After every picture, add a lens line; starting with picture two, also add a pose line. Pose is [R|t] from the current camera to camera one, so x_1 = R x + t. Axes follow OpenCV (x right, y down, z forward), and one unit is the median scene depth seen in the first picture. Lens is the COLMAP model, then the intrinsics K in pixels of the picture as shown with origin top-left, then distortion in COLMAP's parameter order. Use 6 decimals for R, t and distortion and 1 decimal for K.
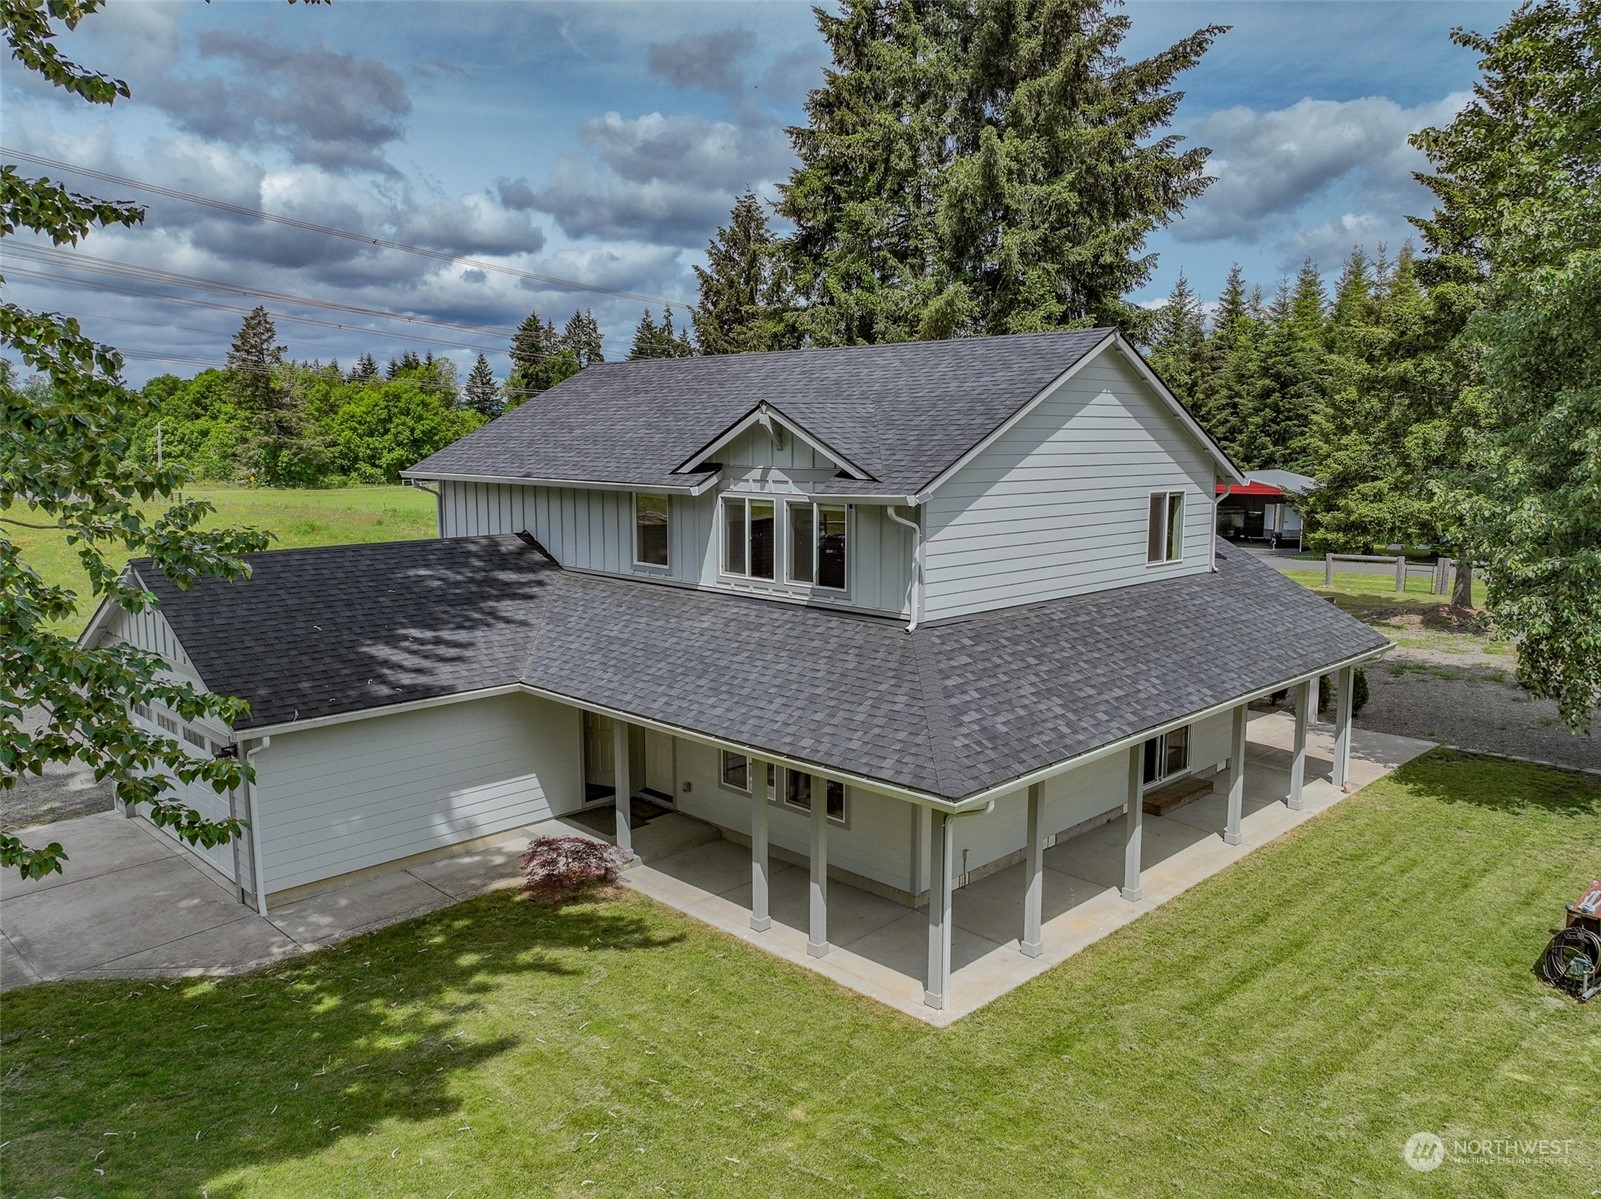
lens RADIAL K [[1121.1, 0, 799.6], [0, 1121.1, 602.4], [0, 0, 1]] dist [-0.009323, -0.001551]
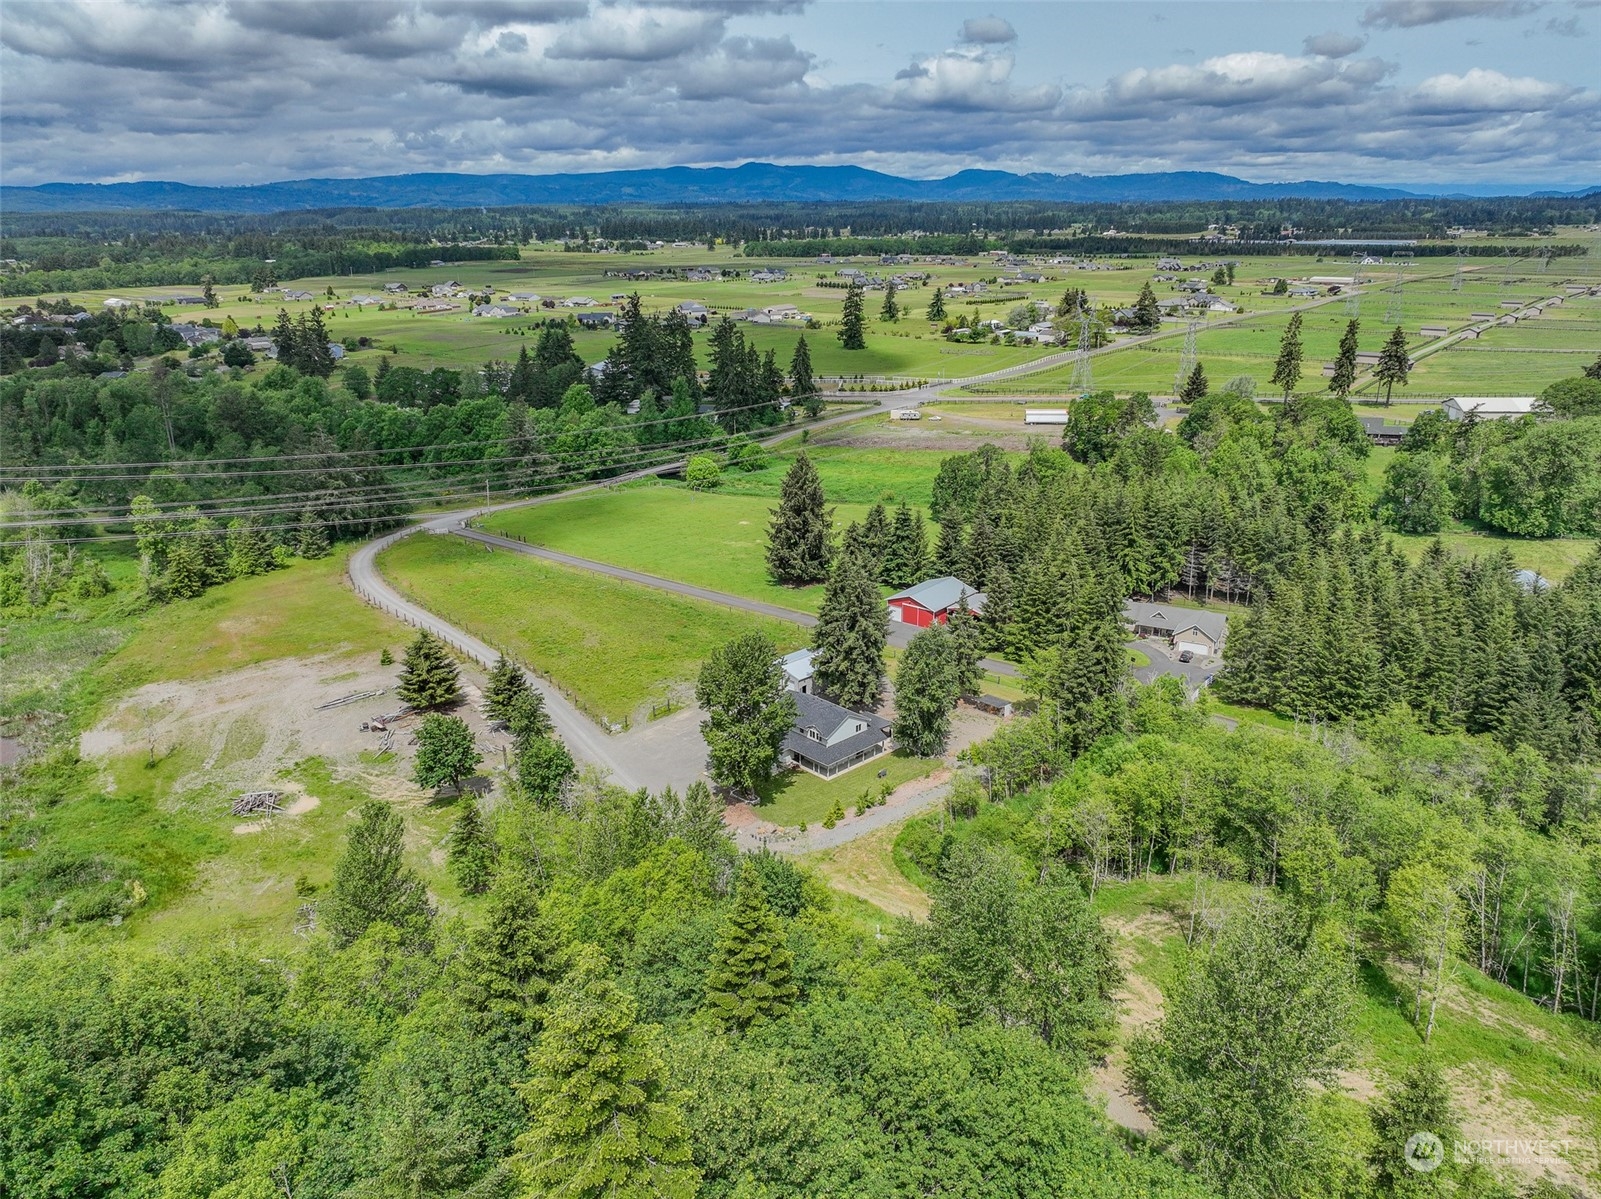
lens RADIAL K [[1121.1, 0, 800.8], [0, 1121.1, 598.1], [0, 0, 1]] dist [-0.009323, -0.001551]
pose [[0.999223, 0.019892, -0.034018, 0.183780], [-0.013415, 0.983392, 0.180998, -3.342680], [0.037053, -0.180401, 0.982895, -9.417300]]
